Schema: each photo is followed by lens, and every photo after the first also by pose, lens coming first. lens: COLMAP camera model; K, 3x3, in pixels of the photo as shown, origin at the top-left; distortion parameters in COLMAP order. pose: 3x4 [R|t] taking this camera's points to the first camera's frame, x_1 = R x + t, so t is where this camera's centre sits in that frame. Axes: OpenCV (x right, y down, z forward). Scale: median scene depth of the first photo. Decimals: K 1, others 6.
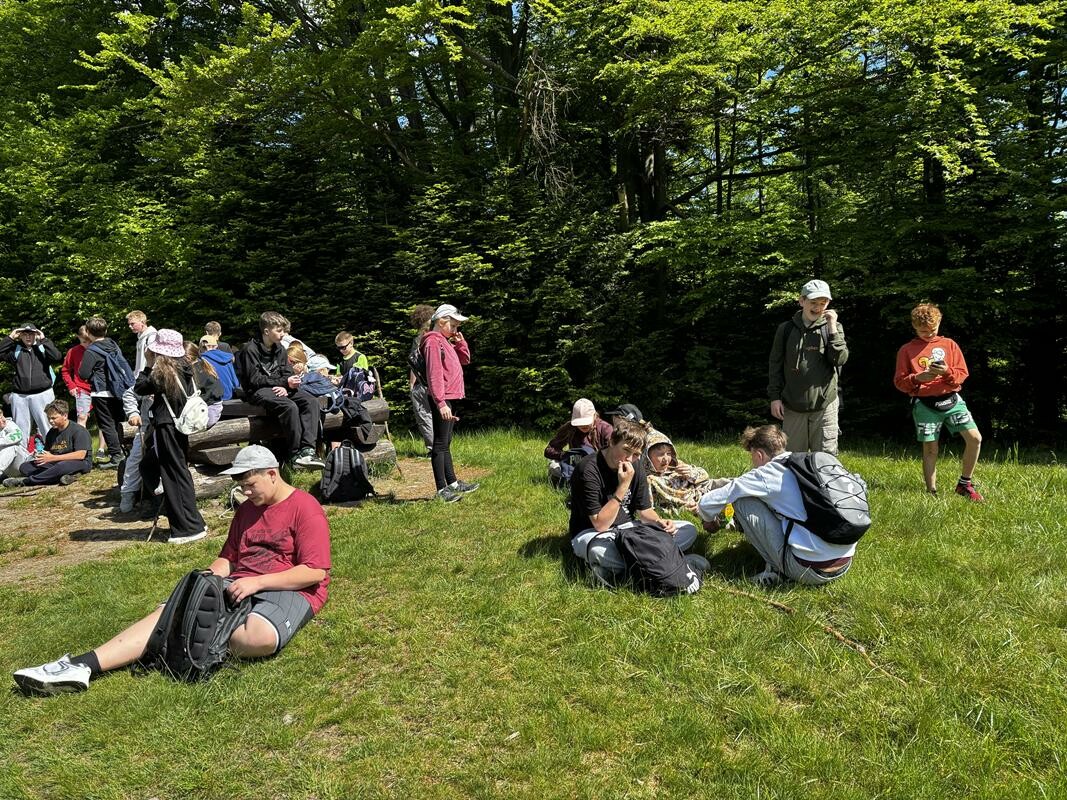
lens RADIAL K [[815.1, 0, 534.7], [0, 815.1, 397.8], [0, 0, 1]] dist [0.029291, -0.010745]
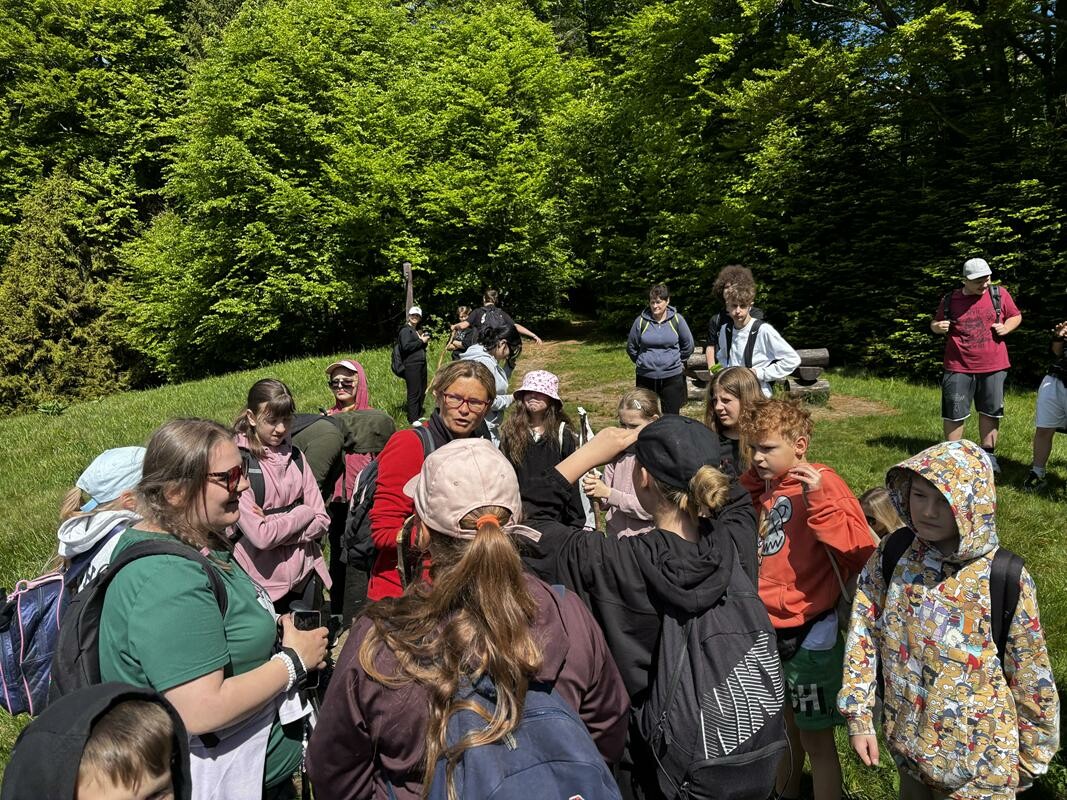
lens RADIAL K [[815.1, 0, 537.4], [0, 815.1, 394.5], [0, 0, 1]] dist [0.029291, -0.010745]
pose [[0.763101, 0.124093, -0.634254, 0.165595], [-0.074875, 0.991760, 0.103955, -0.014329], [0.641927, -0.031838, 0.766104, -0.189167]]
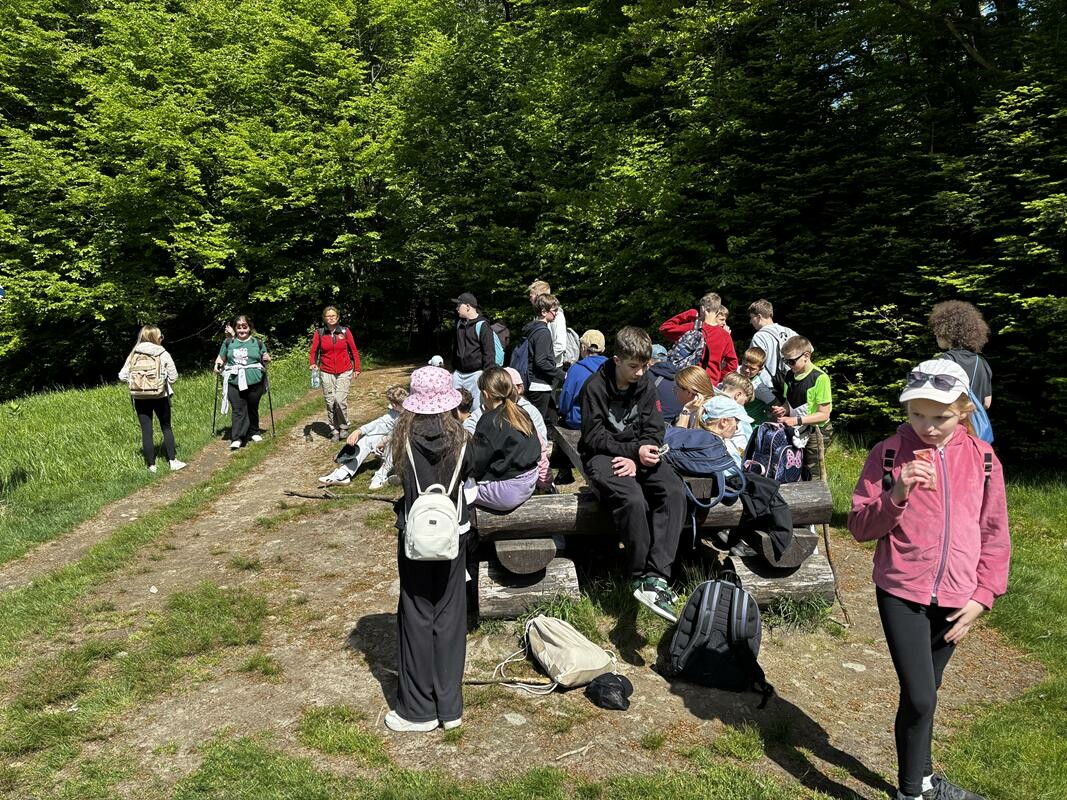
lens RADIAL K [[815.1, 0, 532.8], [0, 815.1, 409.7], [0, 0, 1]] dist [0.029291, -0.010745]
pose [[0.804002, 0.136752, -0.578688, -0.015809], [-0.083984, 0.989555, 0.117162, -0.048177], [0.588666, -0.045598, 0.807089, 0.219660]]
